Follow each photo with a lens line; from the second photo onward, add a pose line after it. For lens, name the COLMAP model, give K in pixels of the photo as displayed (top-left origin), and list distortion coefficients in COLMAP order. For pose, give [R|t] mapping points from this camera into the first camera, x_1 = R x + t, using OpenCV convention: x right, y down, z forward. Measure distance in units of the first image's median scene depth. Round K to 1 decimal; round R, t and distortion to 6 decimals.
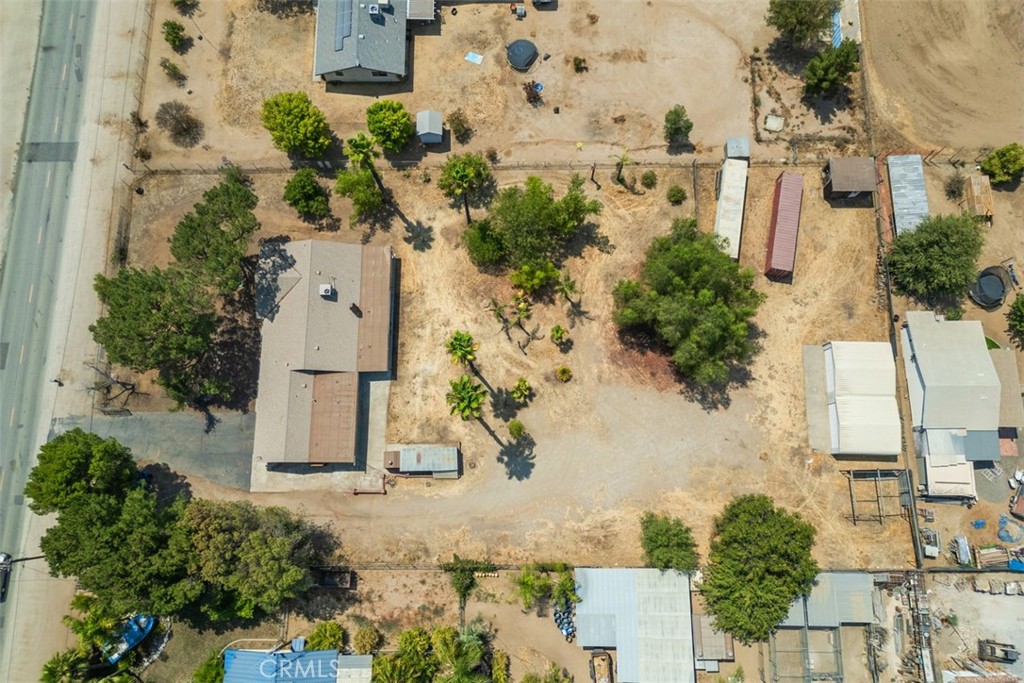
lens RADIAL K [[716.4, 0, 508.9], [0, 716.4, 341.9], [0, 0, 1]] dist [0.064925, -0.073725]
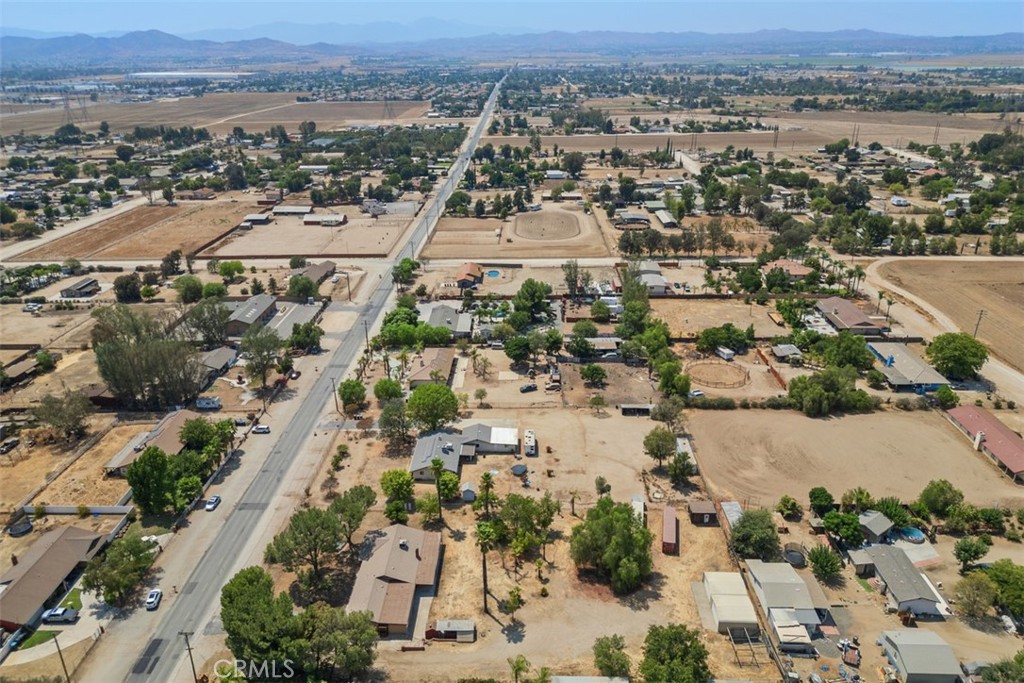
lens RADIAL K [[716.4, 0, 508.9], [0, 716.4, 341.9], [0, 0, 1]] dist [0.064925, -0.073725]
pose [[0.999747, 0.014437, -0.017261, 0.019666], [-0.022400, 0.565194, -0.824654, 1.038849], [-0.002150, 0.824832, 0.565374, -0.356112]]
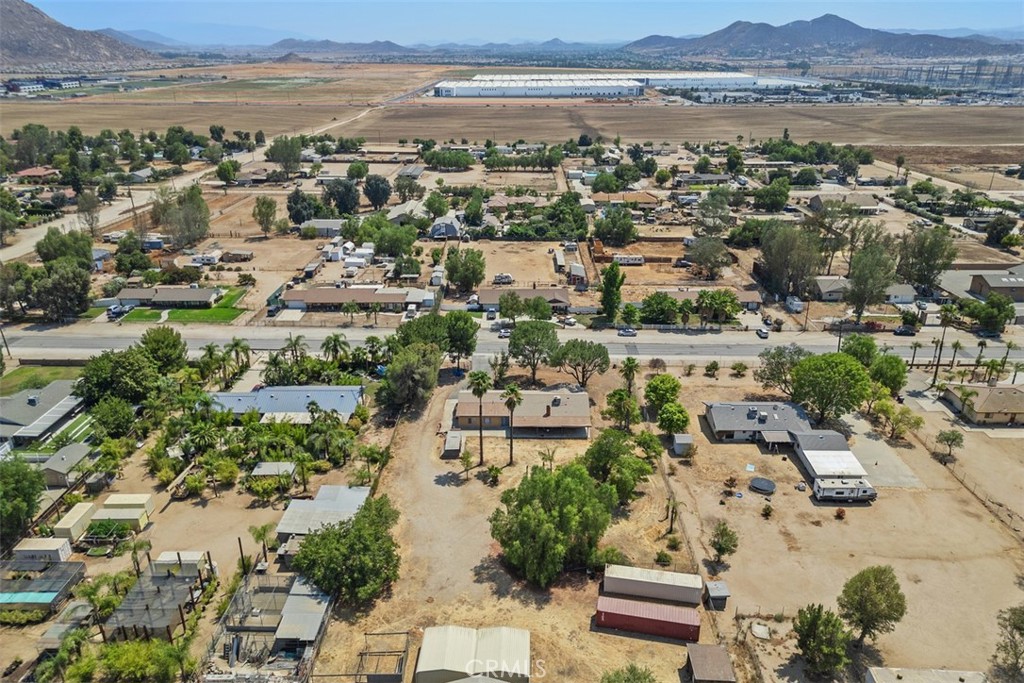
lens RADIAL K [[716.4, 0, 508.9], [0, 716.4, 341.9], [0, 0, 1]] dist [0.064925, -0.073725]
pose [[-0.018772, 0.395079, -0.918455, 1.198451], [-0.977646, 0.185155, 0.099627, -0.147491], [0.209417, 0.899794, 0.382772, 0.210482]]
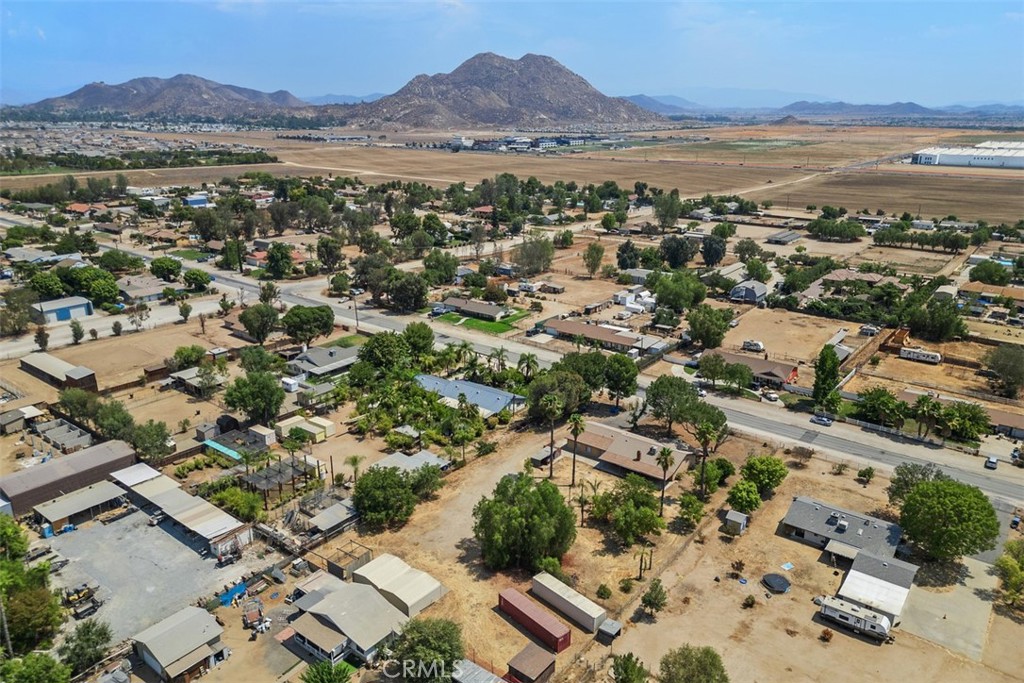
lens RADIAL K [[716.4, 0, 508.9], [0, 716.4, 341.9], [0, 0, 1]] dist [0.064925, -0.073725]
pose [[-0.618496, 0.258212, -0.742152, 1.191623], [-0.766461, 0.009941, 0.642214, -0.916543], [0.173205, 0.966037, 0.191761, 0.330251]]
